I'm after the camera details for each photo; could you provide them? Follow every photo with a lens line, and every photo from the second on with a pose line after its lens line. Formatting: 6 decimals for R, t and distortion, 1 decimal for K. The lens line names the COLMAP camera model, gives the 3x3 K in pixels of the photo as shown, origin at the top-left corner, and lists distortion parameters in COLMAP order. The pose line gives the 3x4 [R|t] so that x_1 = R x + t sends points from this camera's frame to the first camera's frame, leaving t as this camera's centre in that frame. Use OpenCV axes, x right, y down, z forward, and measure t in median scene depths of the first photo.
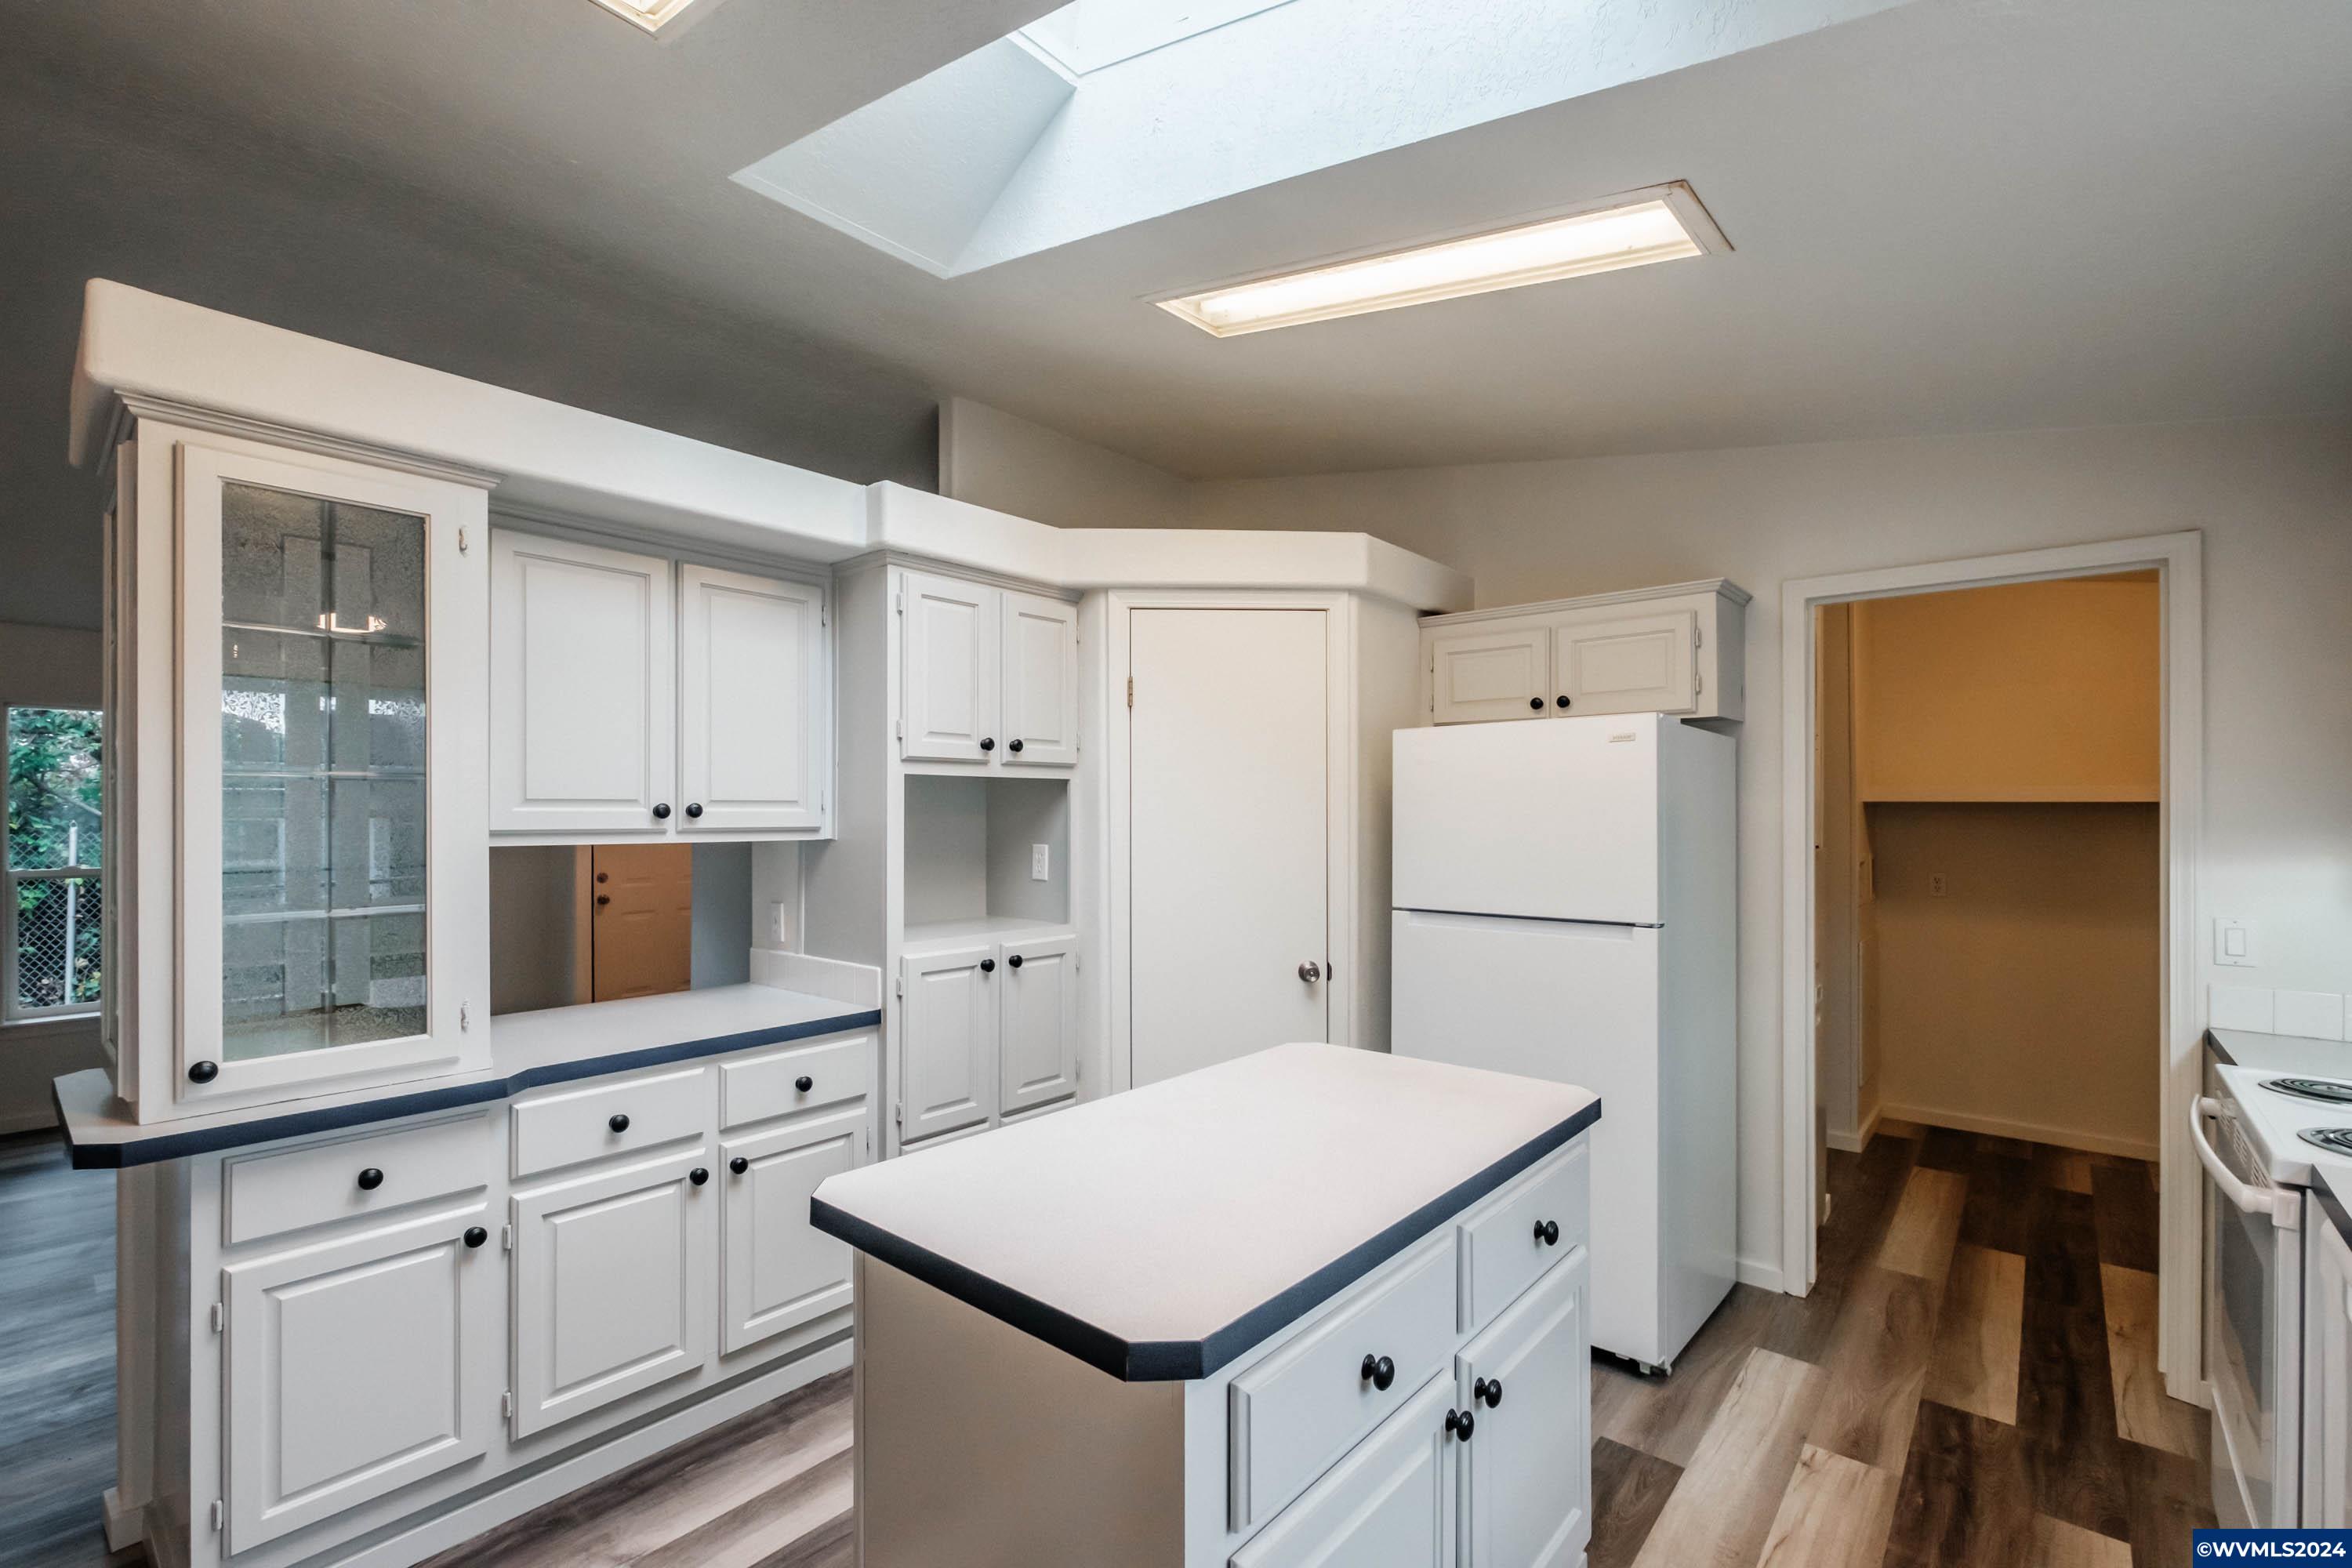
lens RADIAL K [[1023.3, 0, 1162.6], [0, 1023.3, 810.5], [0, 0, 1]] dist [-0.001044, -0.000633]
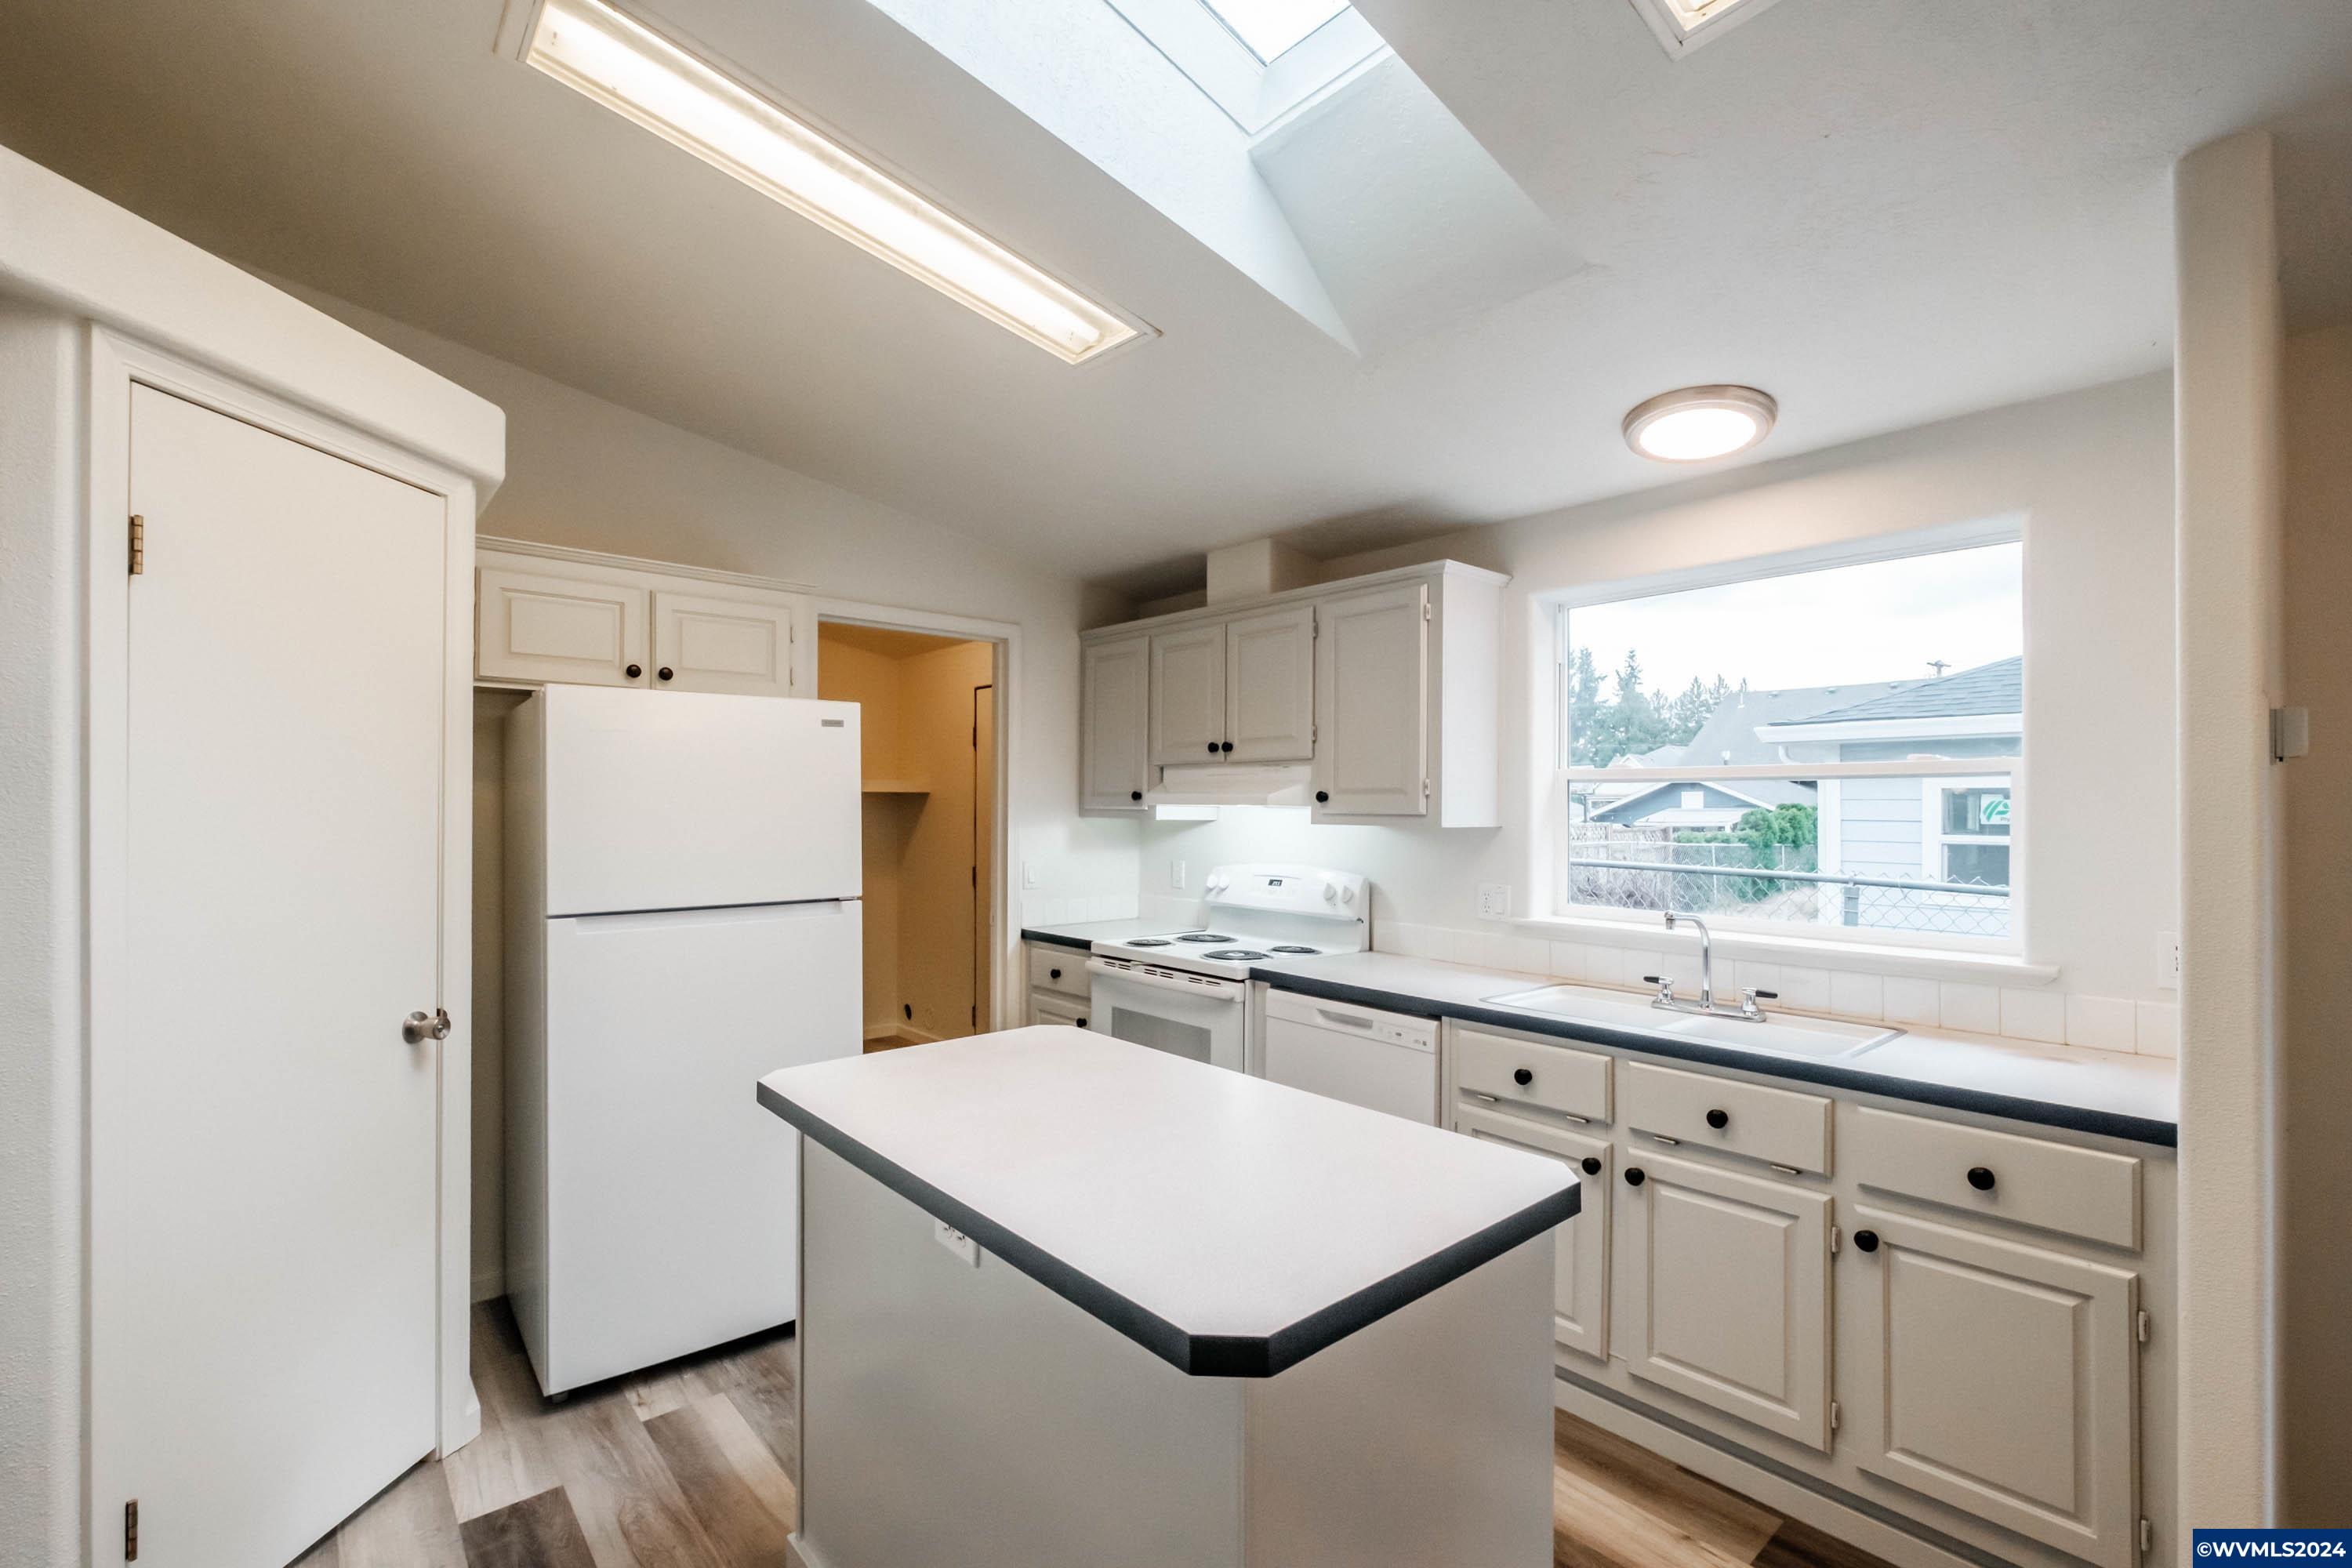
lens RADIAL K [[1048.1, 0, 1199.5], [0, 1048.1, 795.1], [0, 0, 1]] dist [-0.002330, -0.000280]
pose [[0.128463, 0.014082, 0.991614, -0.547783], [-0.002051, 0.999901, -0.013934, 0.016495], [-0.991712, -0.000244, 0.128479, 0.472695]]
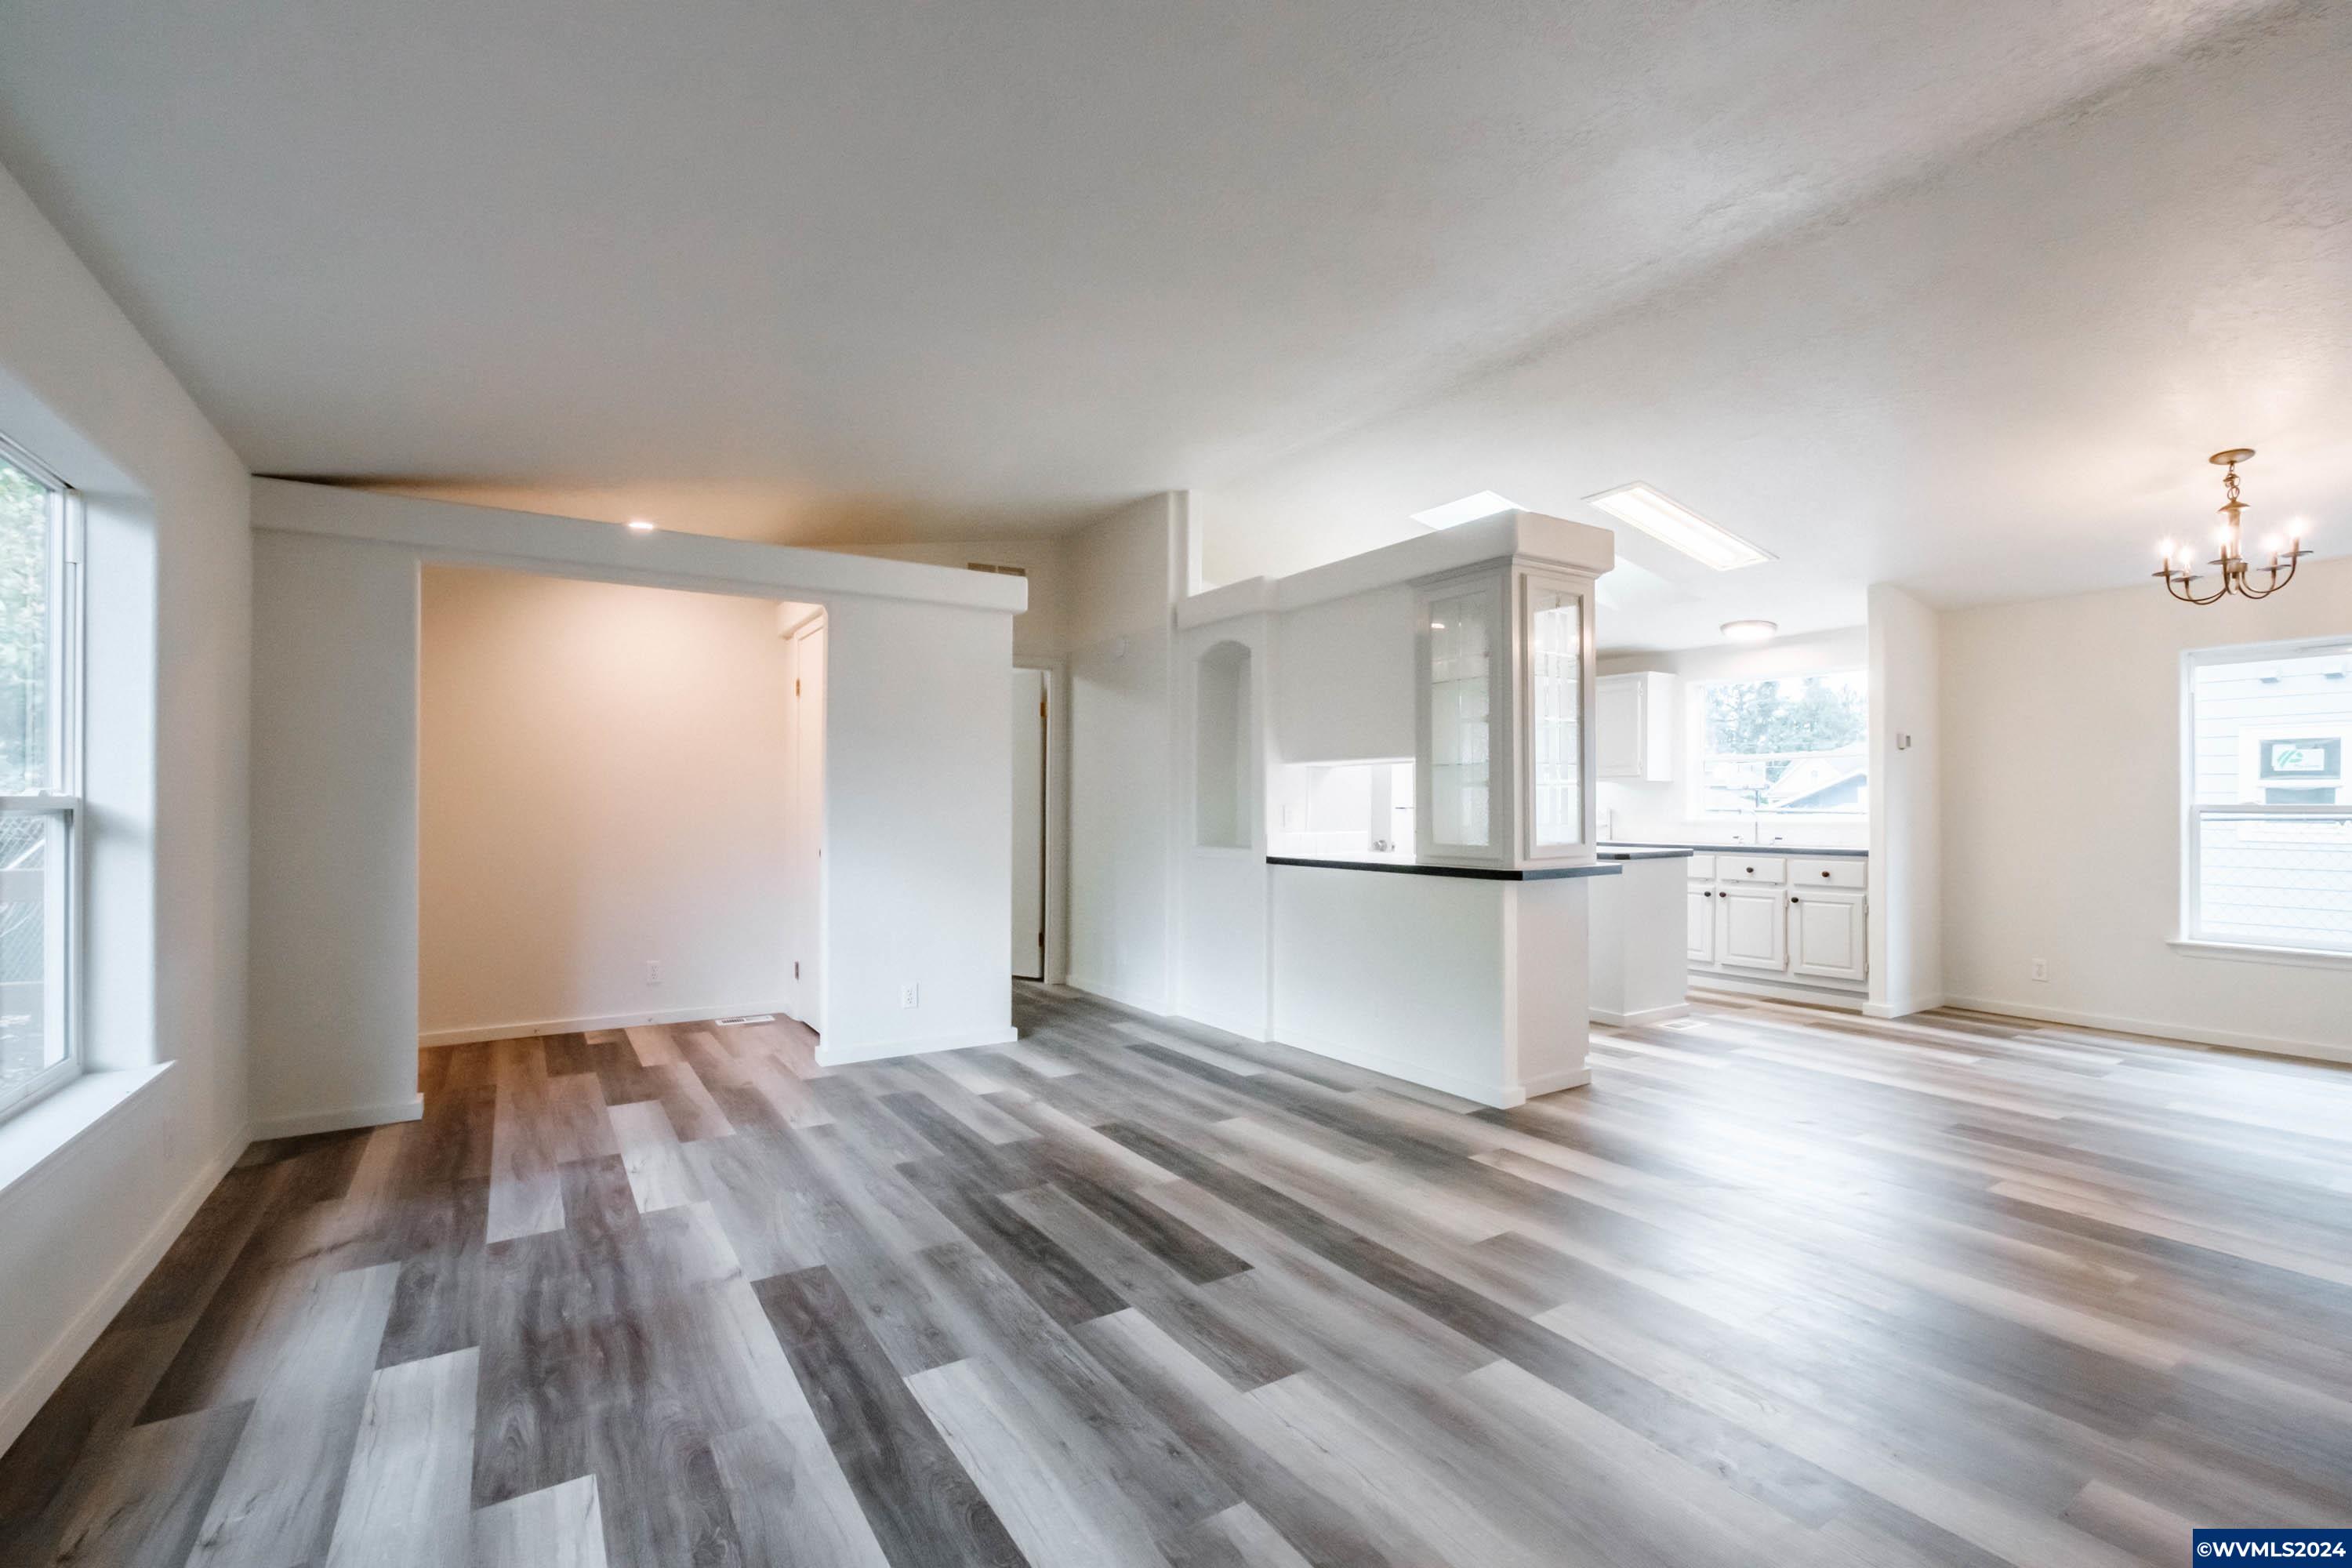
lens RADIAL K [[1048.1, 0, 1199.5], [0, 1048.1, 795.1], [0, 0, 1]] dist [-0.002330, -0.000280]
pose [[0.272403, 0.015553, 0.962057, -2.386706], [0.000215, 0.999868, -0.016225, 0.121202], [-0.962183, 0.004627, 0.272364, 0.746578]]
